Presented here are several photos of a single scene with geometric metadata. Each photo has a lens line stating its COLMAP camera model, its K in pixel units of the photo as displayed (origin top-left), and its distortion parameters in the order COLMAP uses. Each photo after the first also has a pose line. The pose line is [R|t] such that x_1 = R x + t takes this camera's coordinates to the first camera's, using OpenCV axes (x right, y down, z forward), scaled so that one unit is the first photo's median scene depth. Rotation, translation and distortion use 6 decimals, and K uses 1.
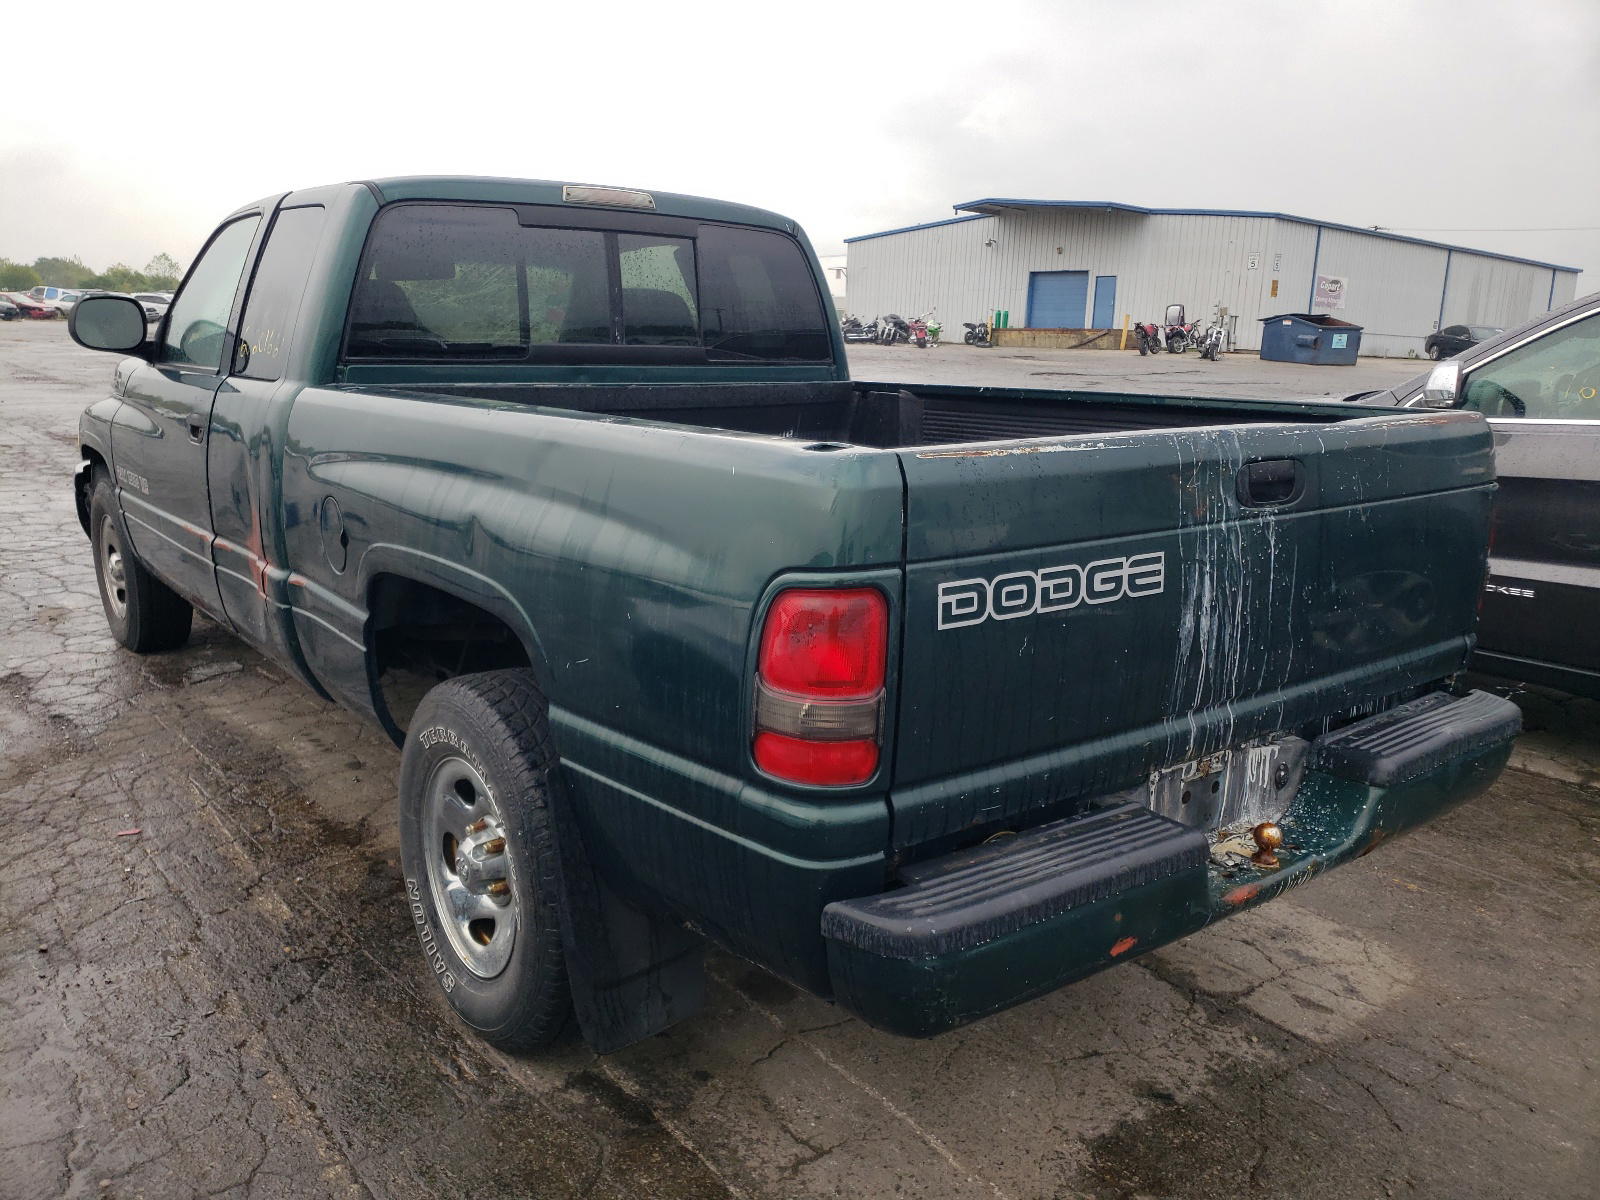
lens RADIAL K [[1236.3, 0, 799.8], [0, 1236.3, 600.5], [0, 0, 1]] dist [0.030668, 0.005300]
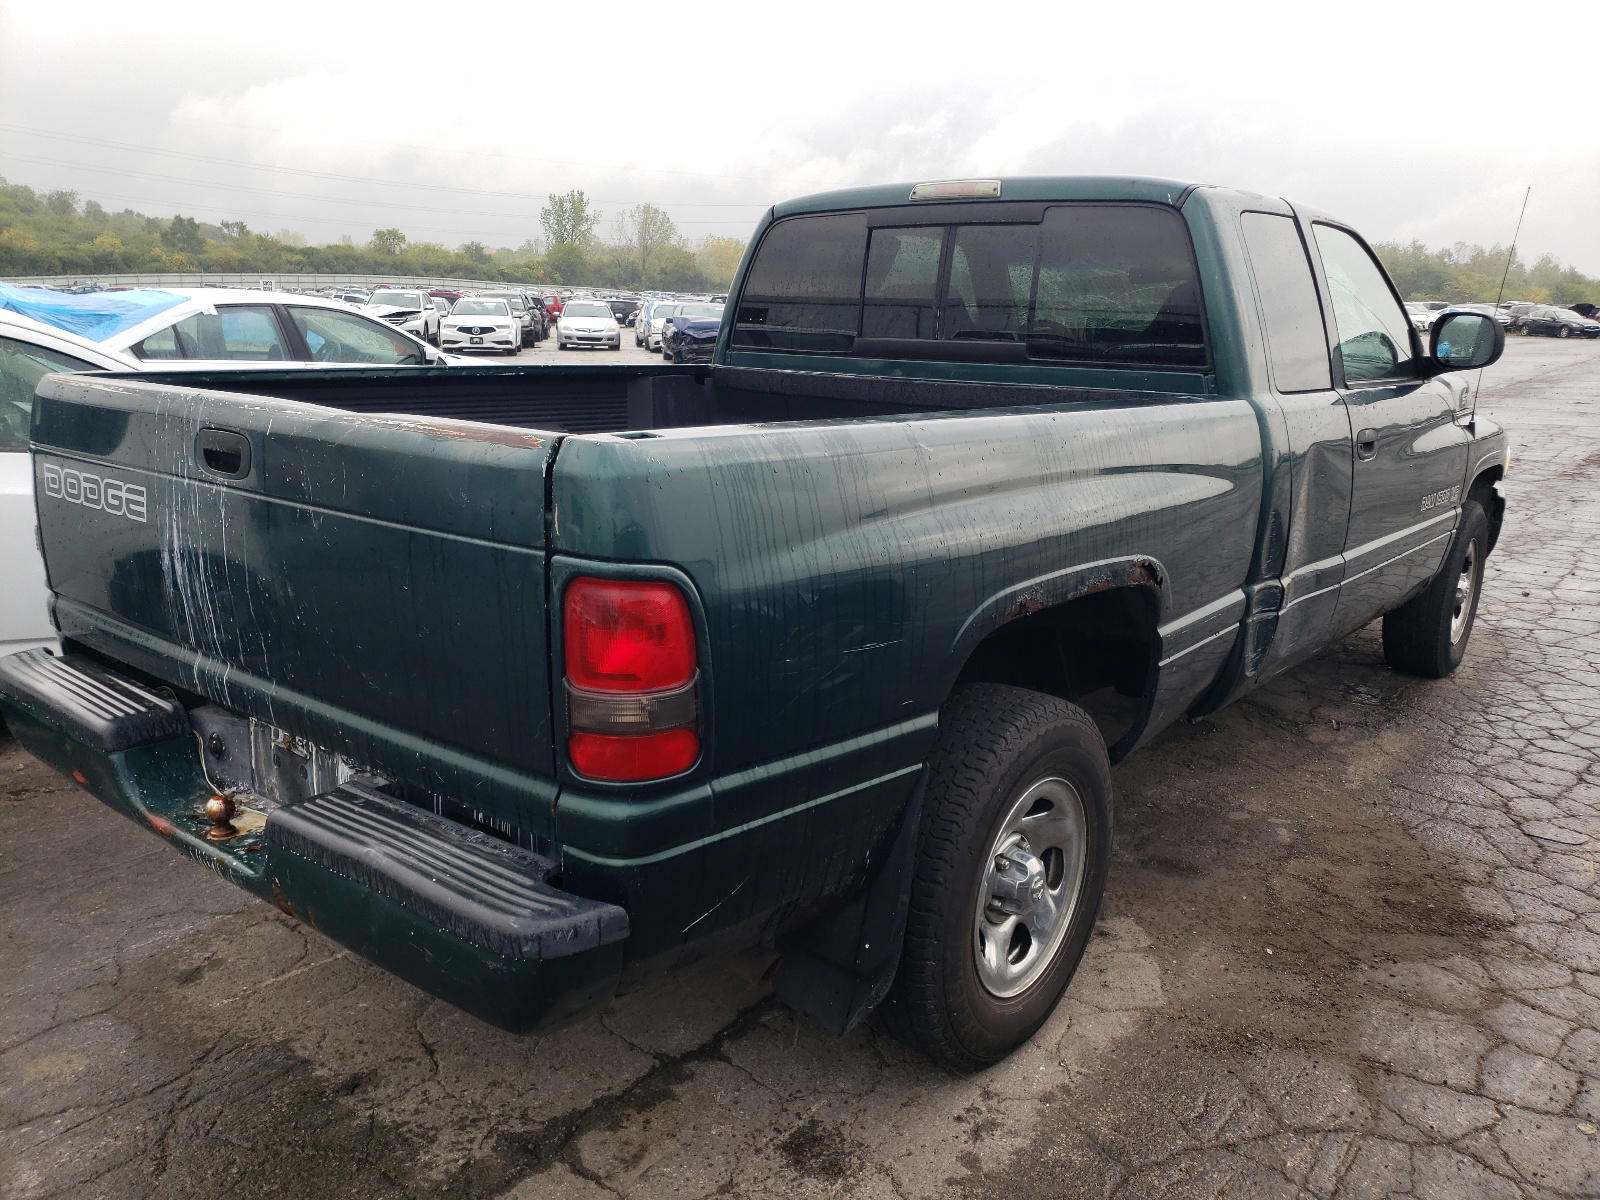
lens RADIAL K [[1236.3, 0, 801.9], [0, 1236.3, 603.9], [0, 0, 1]] dist [0.030668, 0.005300]
pose [[0.222332, 0.210162, -0.952051, 1.180558], [-0.227081, 0.960798, 0.159063, -0.196538], [0.948157, 0.180828, 0.261340, 0.974693]]
